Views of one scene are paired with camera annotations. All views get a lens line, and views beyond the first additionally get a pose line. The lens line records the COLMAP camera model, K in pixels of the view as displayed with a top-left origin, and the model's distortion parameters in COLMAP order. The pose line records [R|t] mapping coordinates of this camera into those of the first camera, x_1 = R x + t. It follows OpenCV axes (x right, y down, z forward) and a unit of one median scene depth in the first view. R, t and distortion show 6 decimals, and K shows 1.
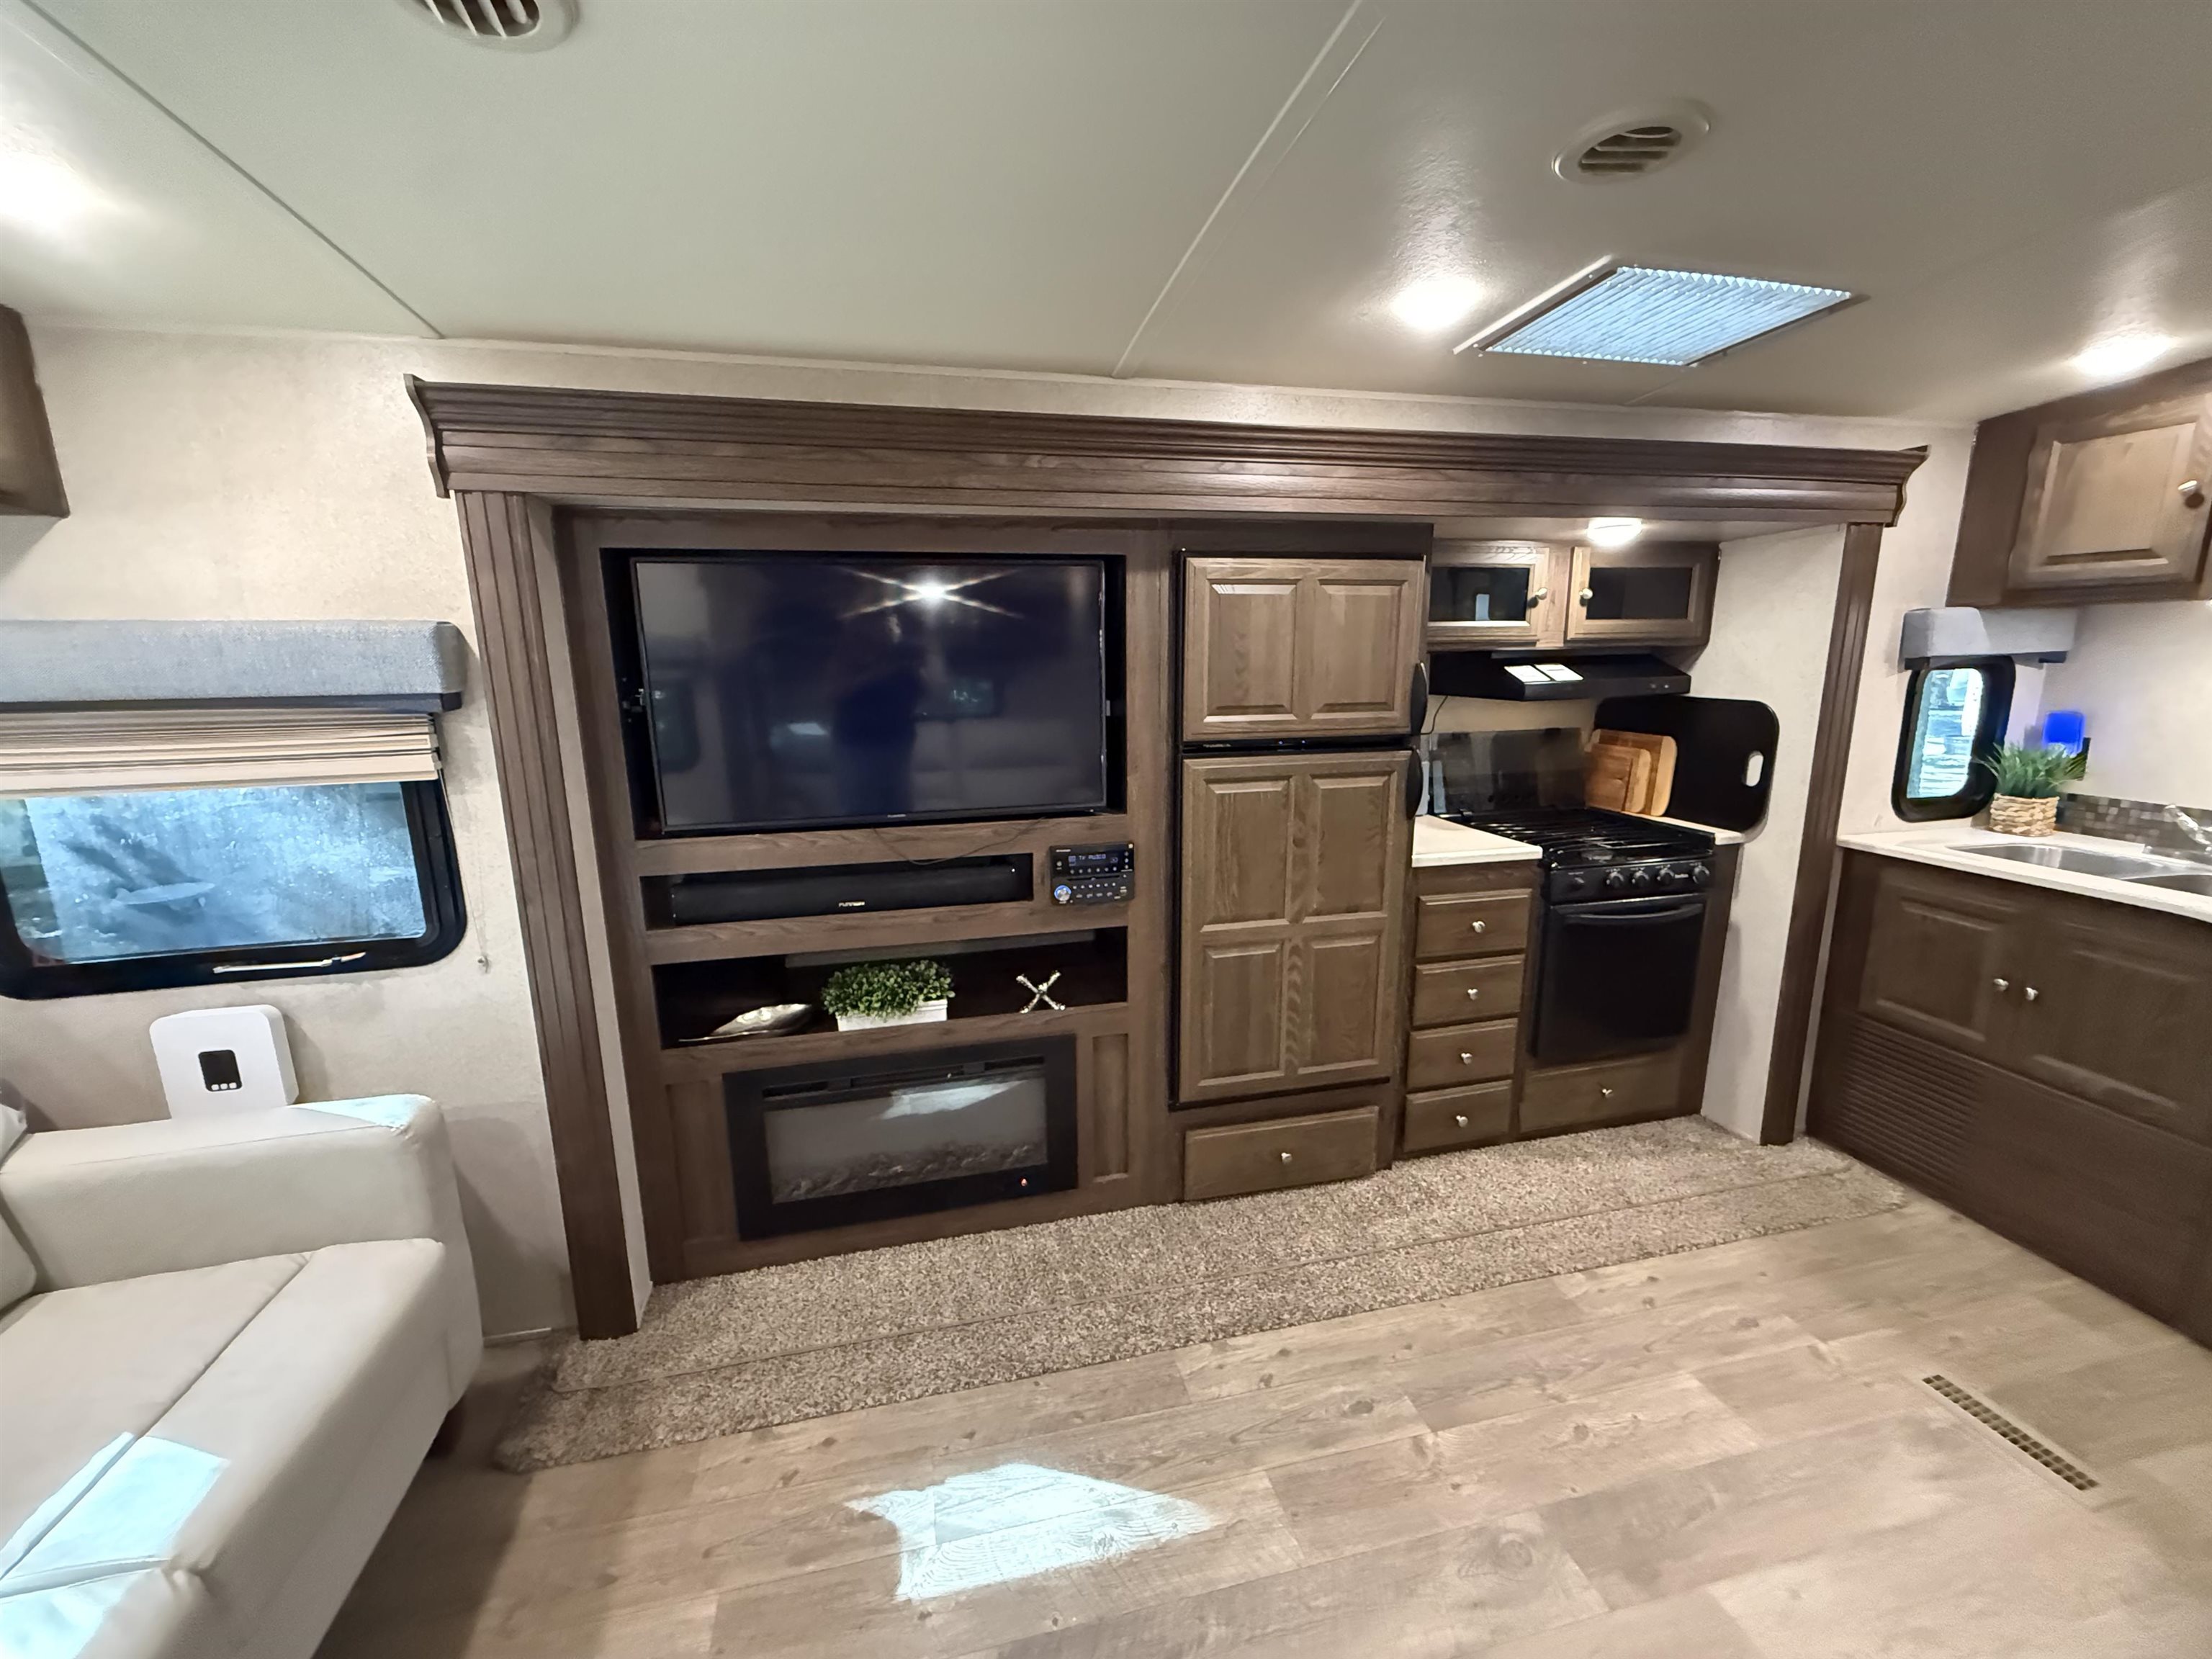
lens RADIAL K [[880.8, 0, 1102.5], [0, 880.8, 832.9], [0, 0, 1]] dist [-0.000221, -0.000350]
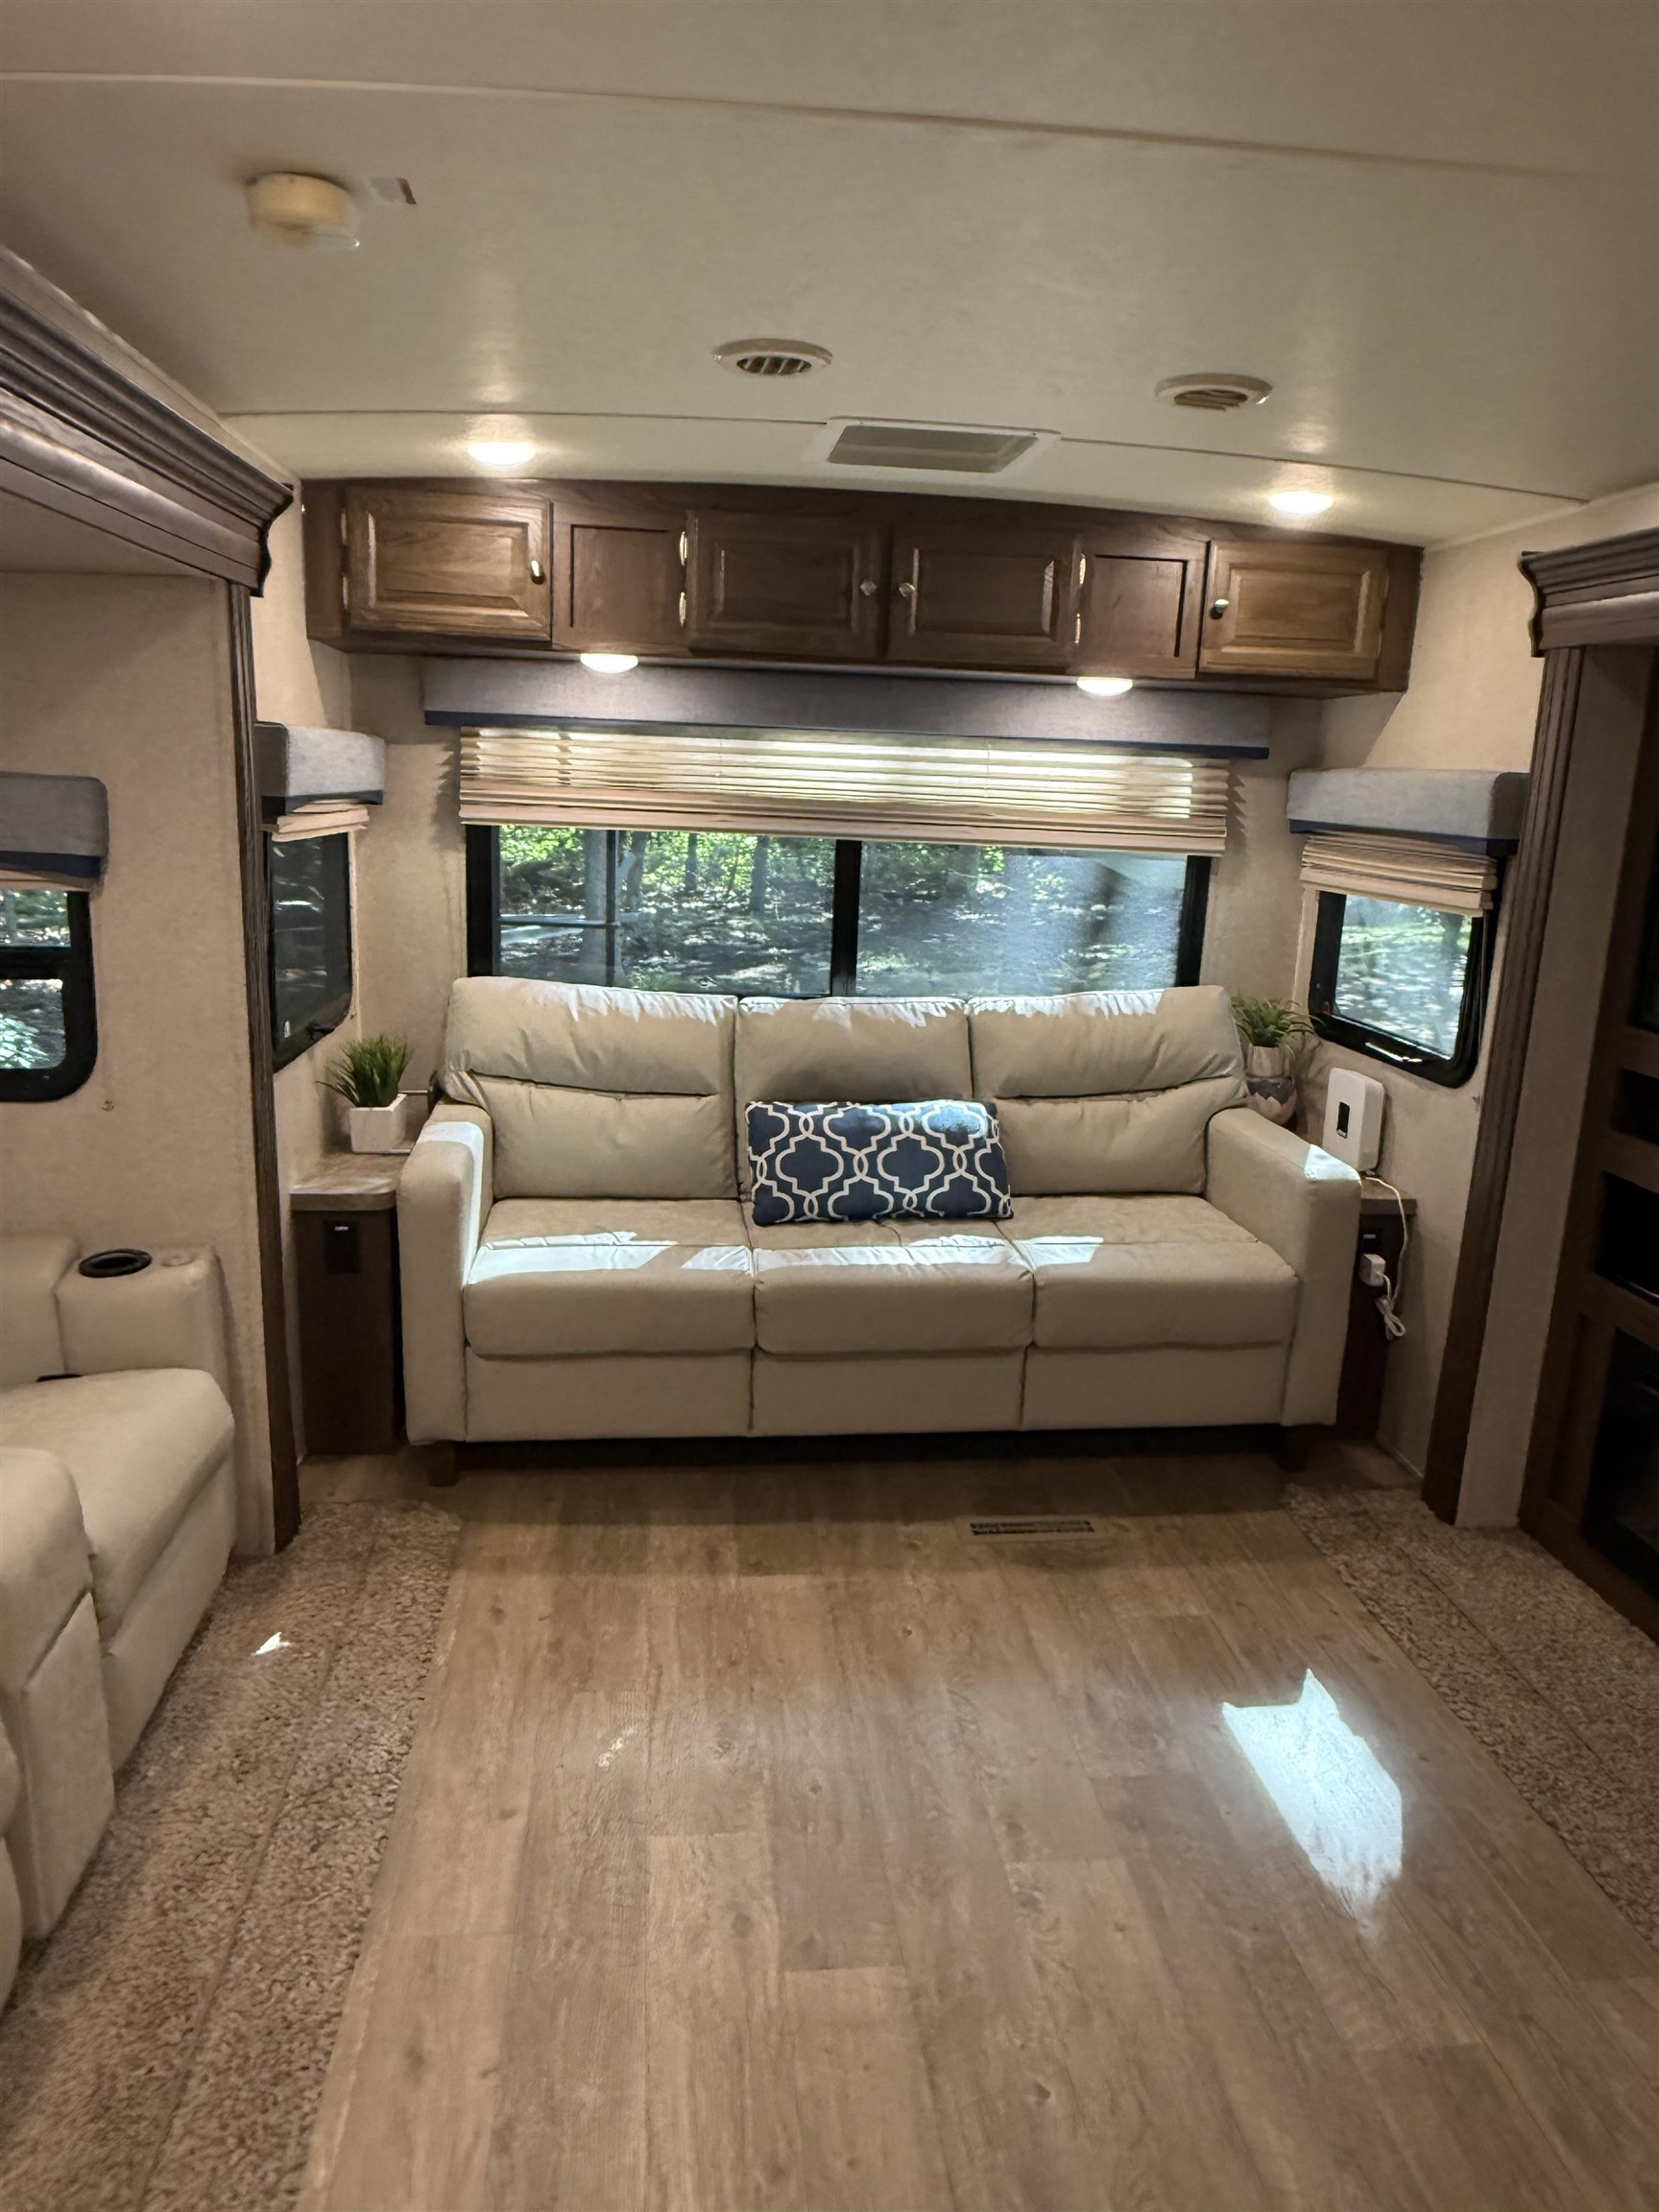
lens RADIAL K [[1472.4, 0, 813.7], [0, 1472.4, 1105.7], [0, 0, 1]] dist [-0.006967, 0.001207]
pose [[-0.116153, 0.232931, -0.965532, 1.070746], [-0.237006, 0.937530, 0.254687, -0.103218], [0.964540, 0.258420, -0.053690, 0.349269]]
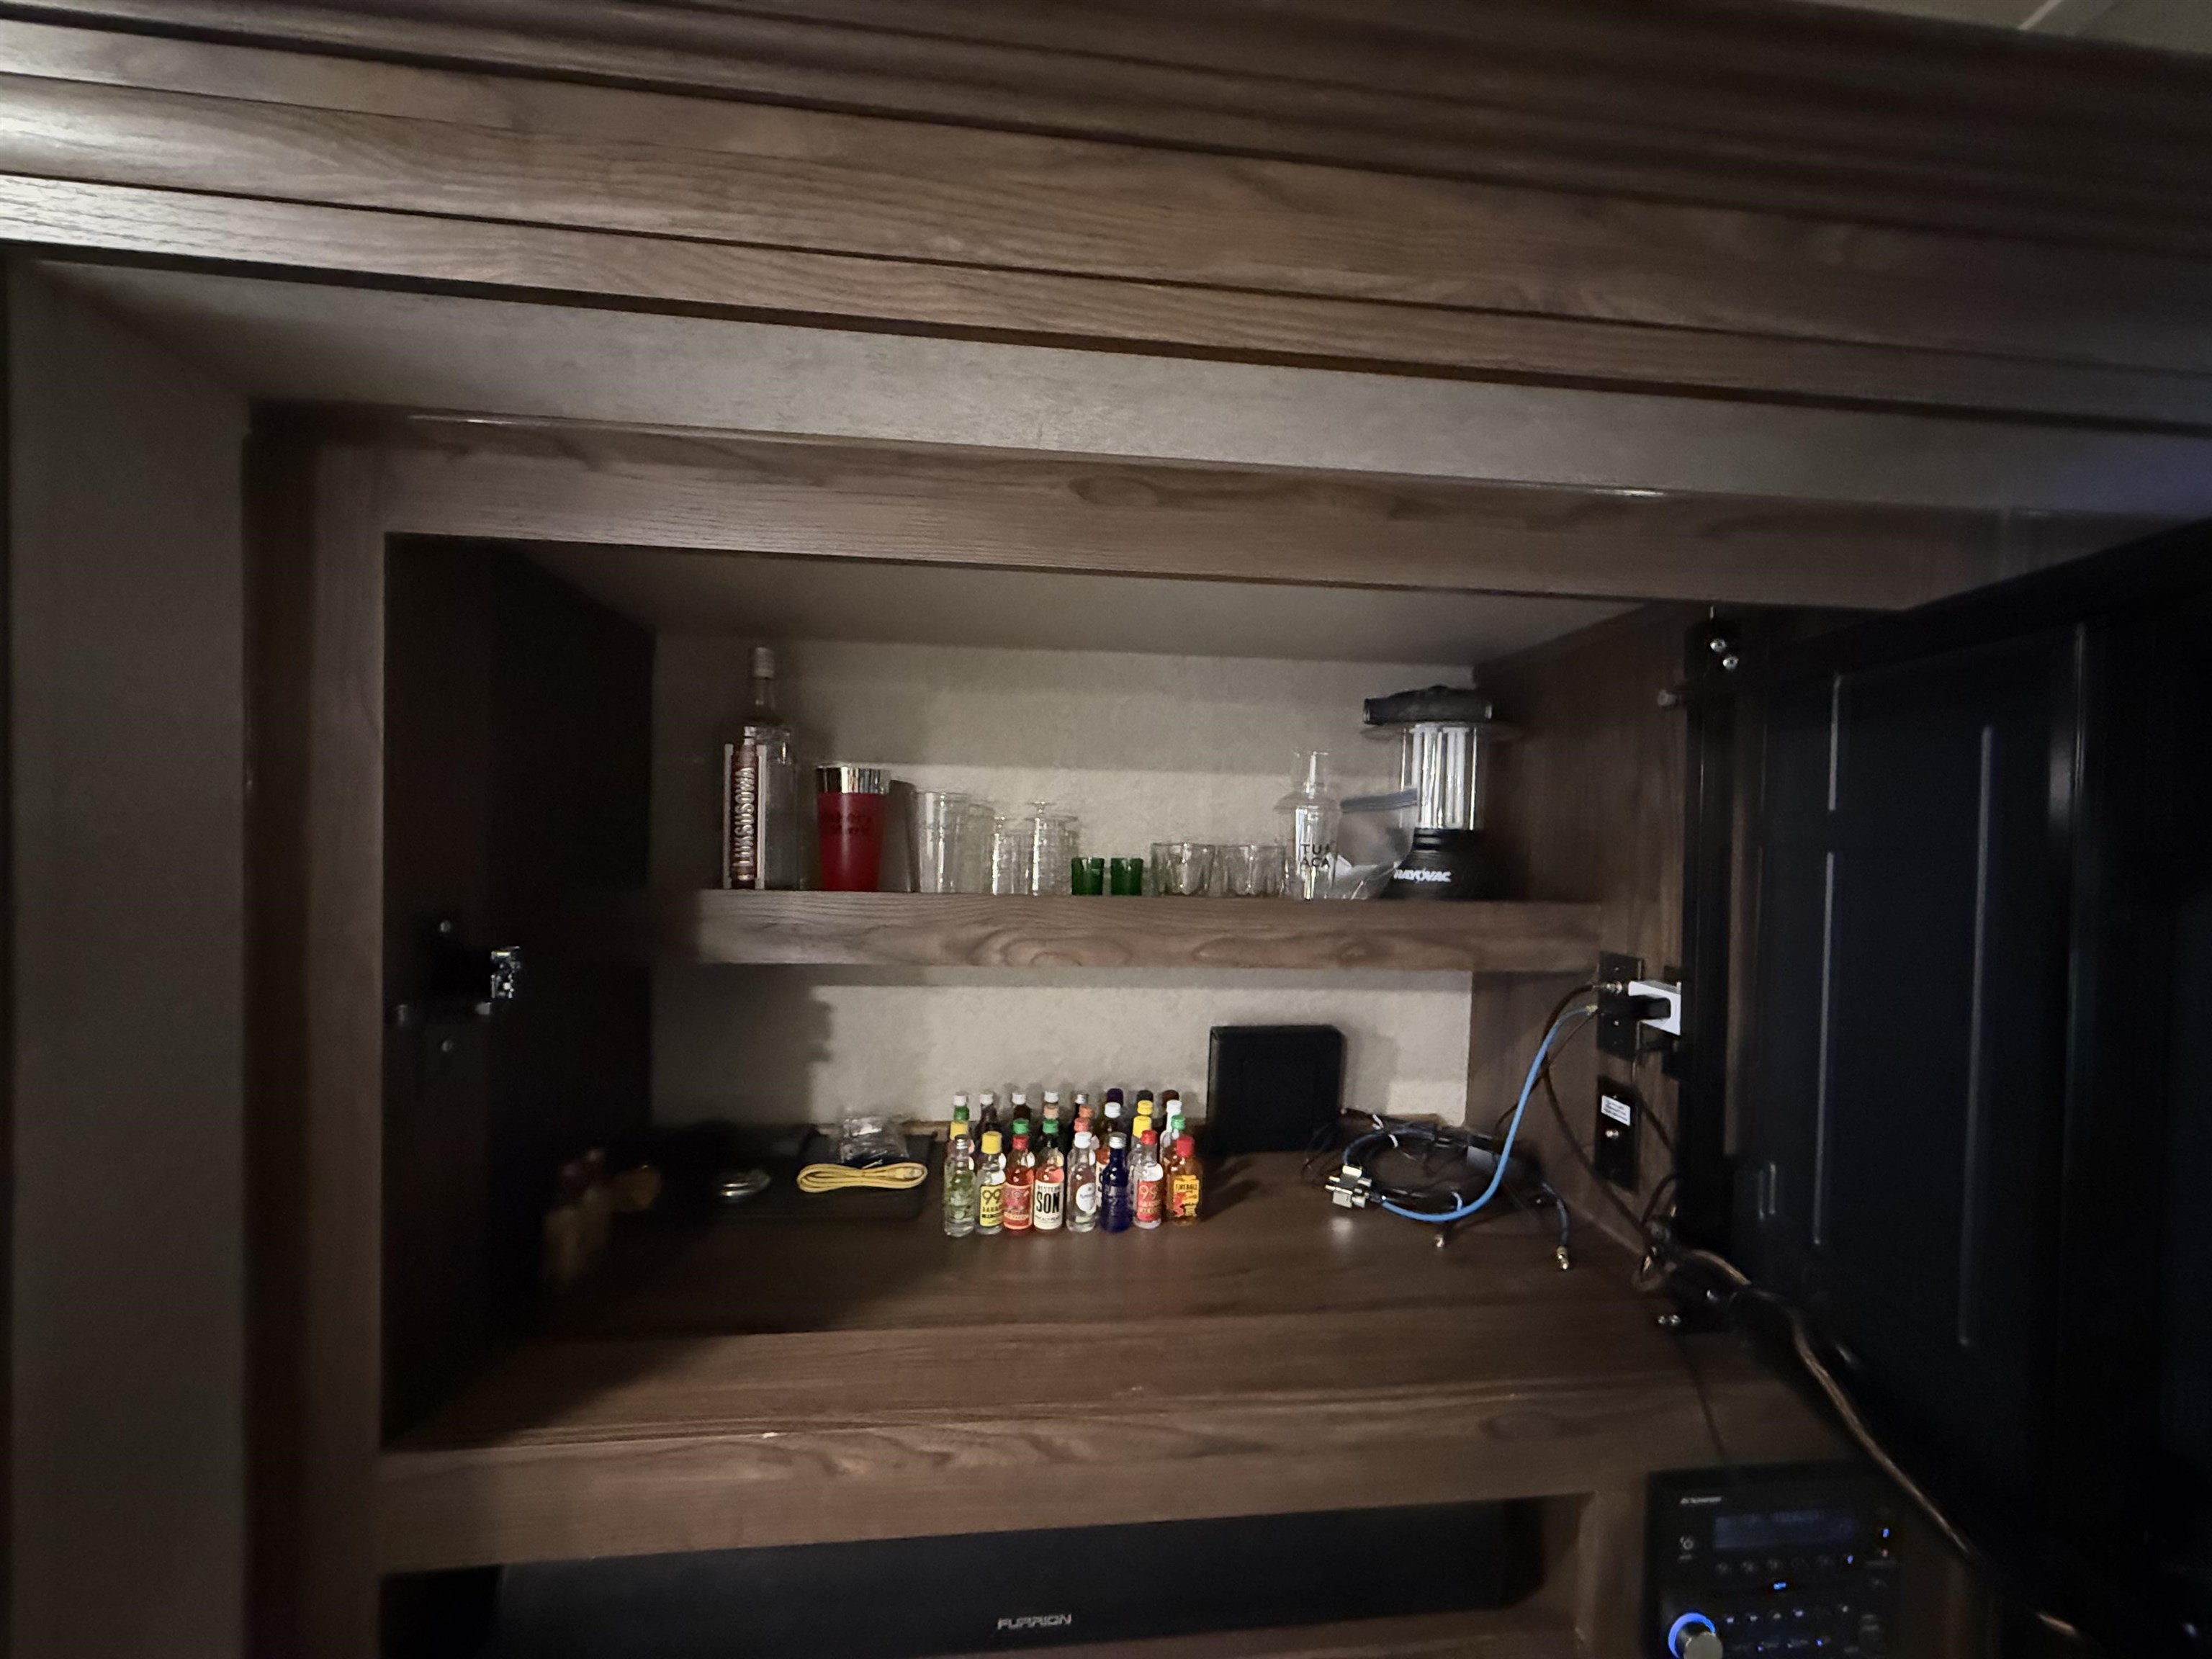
lens RADIAL K [[880.8, 0, 1110.5], [0, 880.8, 830.4], [0, 0, 1]] dist [-0.000221, -0.000350]
pose [[0.992430, 0.036123, -0.117377, -0.269740], [-0.057391, 0.981396, -0.183218, -0.174186], [0.108575, 0.188568, 0.976040, 0.742134]]
